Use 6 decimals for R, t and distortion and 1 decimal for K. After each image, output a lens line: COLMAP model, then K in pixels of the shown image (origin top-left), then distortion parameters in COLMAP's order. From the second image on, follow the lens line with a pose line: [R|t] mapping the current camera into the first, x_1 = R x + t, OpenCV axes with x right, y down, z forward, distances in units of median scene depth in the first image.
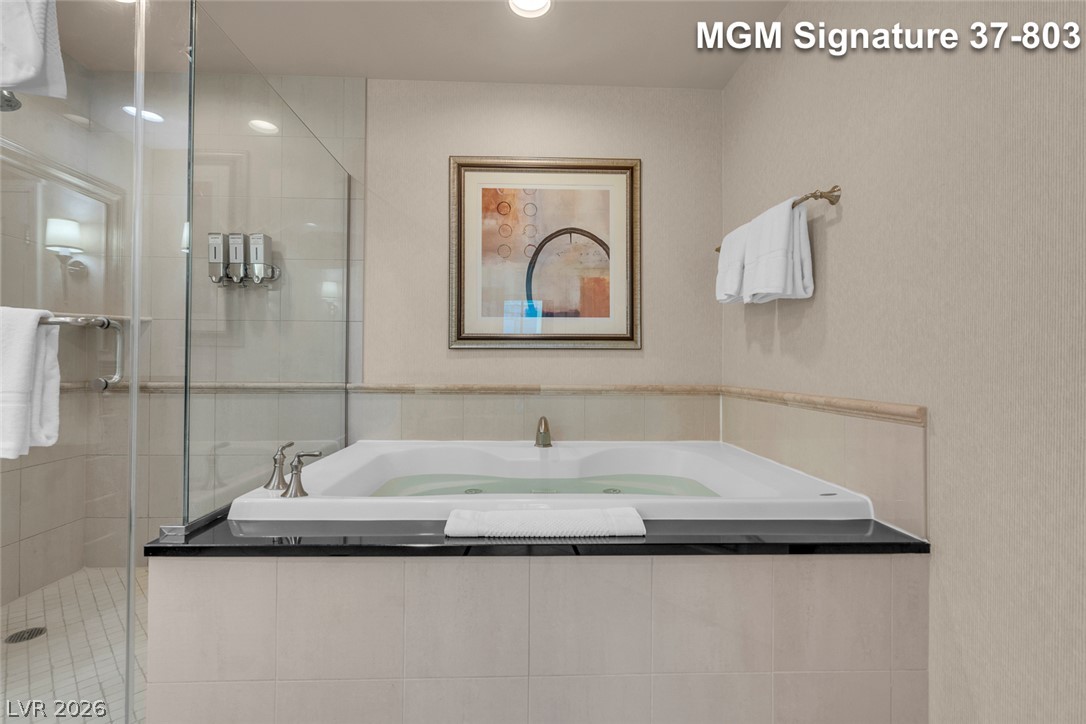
lens RADIAL K [[488.6, 0, 538.4], [0, 488.6, 359.0], [0, 0, 1]] dist [-0.004715, 0.001218]
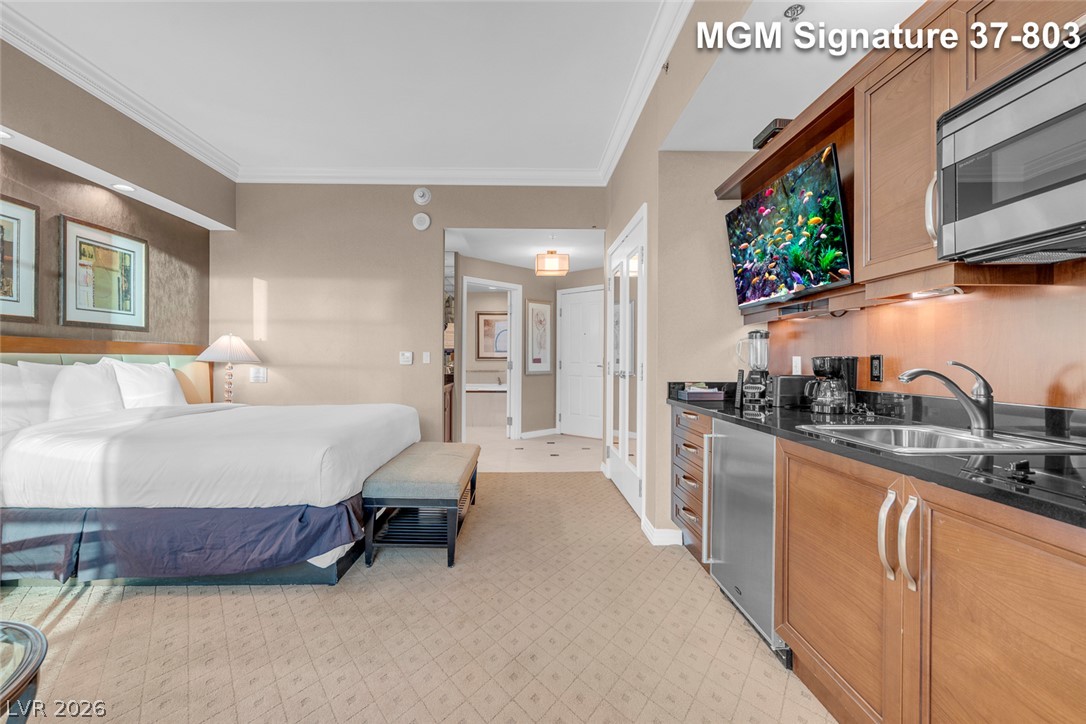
lens RADIAL K [[488.6, 0, 542.4], [0, 488.6, 360.5], [0, 0, 1]] dist [-0.004715, 0.001218]
pose [[0.999997, -0.000059, -0.002444, 0.370941], [0.000087, 0.999934, 0.011474, -0.068629], [0.002443, -0.011474, 0.999931, -2.980232]]
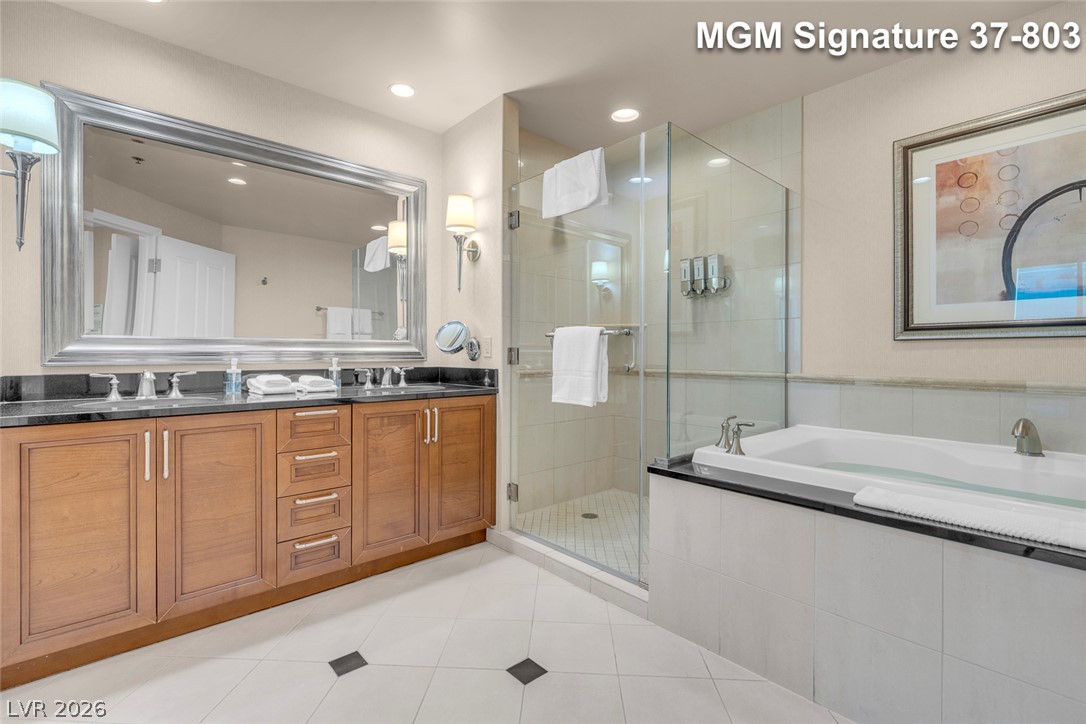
lens RADIAL K [[488.6, 0, 540.4], [0, 488.6, 353.6], [0, 0, 1]] dist [-0.004715, 0.001218]
pose [[0.636932, -0.003864, -0.770910, 0.119584], [0.009340, 0.999953, 0.002704, -0.003972], [0.770864, -0.008922, 0.636938, -0.165989]]
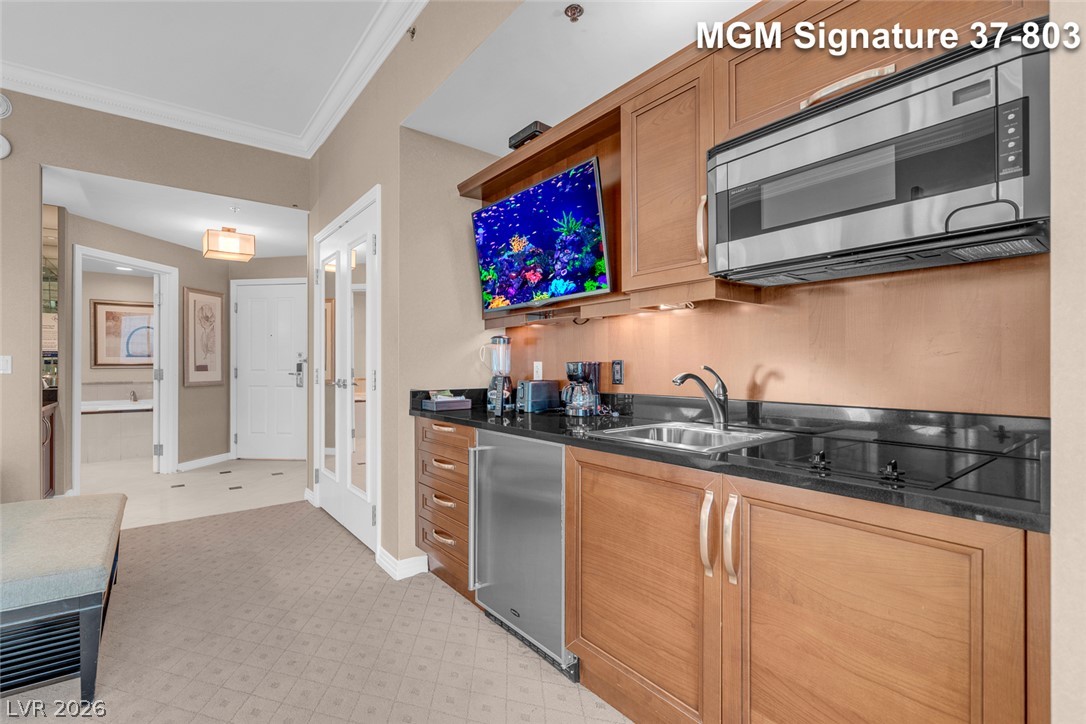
lens RADIAL K [[488.6, 0, 535.7], [0, 488.6, 365.1], [0, 0, 1]] dist [-0.004715, 0.001218]
pose [[0.813124, -0.005186, 0.582067, 0.269950], [0.000023, 0.999961, 0.008877, -0.067610], [-0.582090, -0.007205, 0.813093, -2.781052]]
